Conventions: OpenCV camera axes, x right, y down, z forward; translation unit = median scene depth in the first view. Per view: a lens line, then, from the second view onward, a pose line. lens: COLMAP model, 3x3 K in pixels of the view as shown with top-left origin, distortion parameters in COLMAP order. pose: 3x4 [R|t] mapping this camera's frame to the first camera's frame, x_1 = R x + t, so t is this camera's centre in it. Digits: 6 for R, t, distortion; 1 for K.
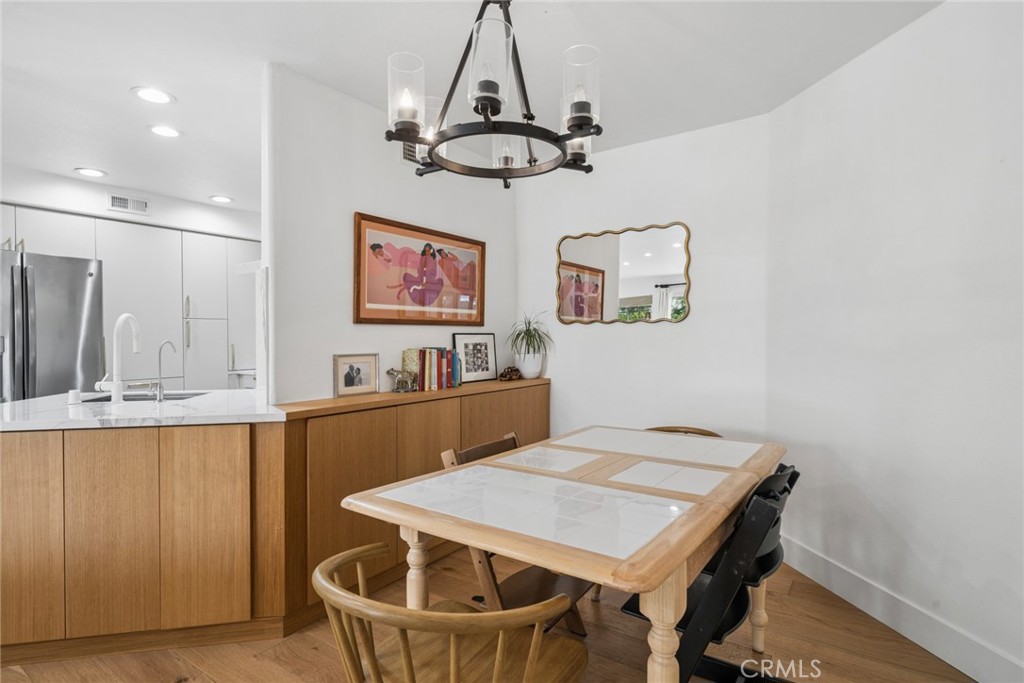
lens RADIAL K [[532.4, 0, 509.5], [0, 532.4, 342.6], [0, 0, 1]] dist [0.016307, 0.000487]
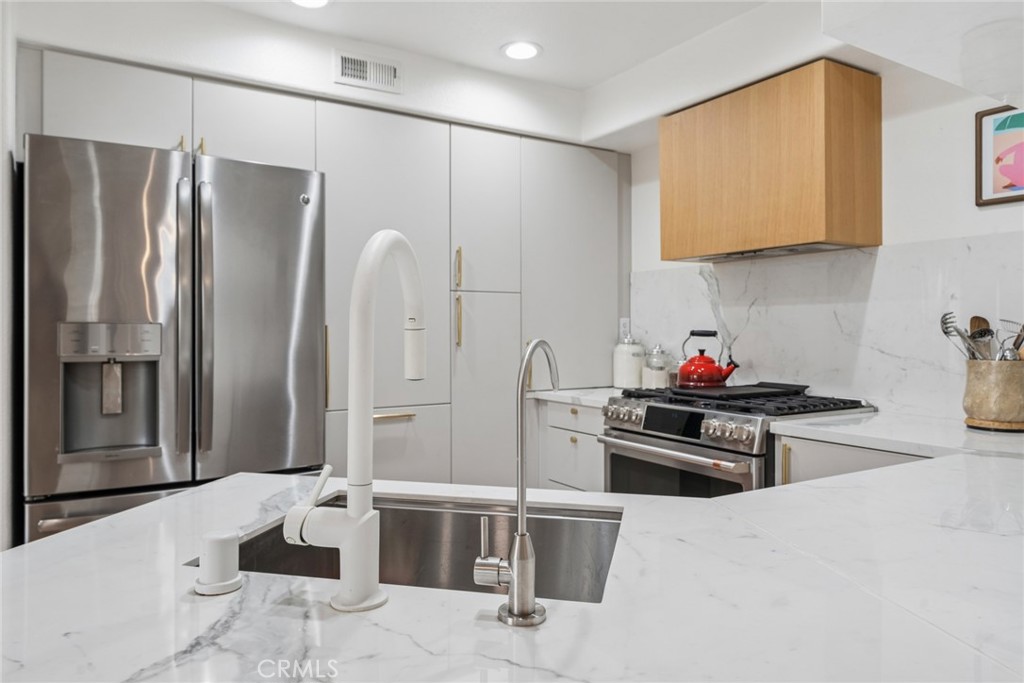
lens RADIAL K [[698.1, 0, 512.0], [0, 698.1, 341.5], [0, 0, 1]] dist [0.000178, -0.000762]
pose [[0.923146, 0.010266, -0.384312, -0.420709], [-0.007607, 0.999935, 0.008436, -0.003463], [0.384374, -0.004865, 0.923165, 0.567263]]
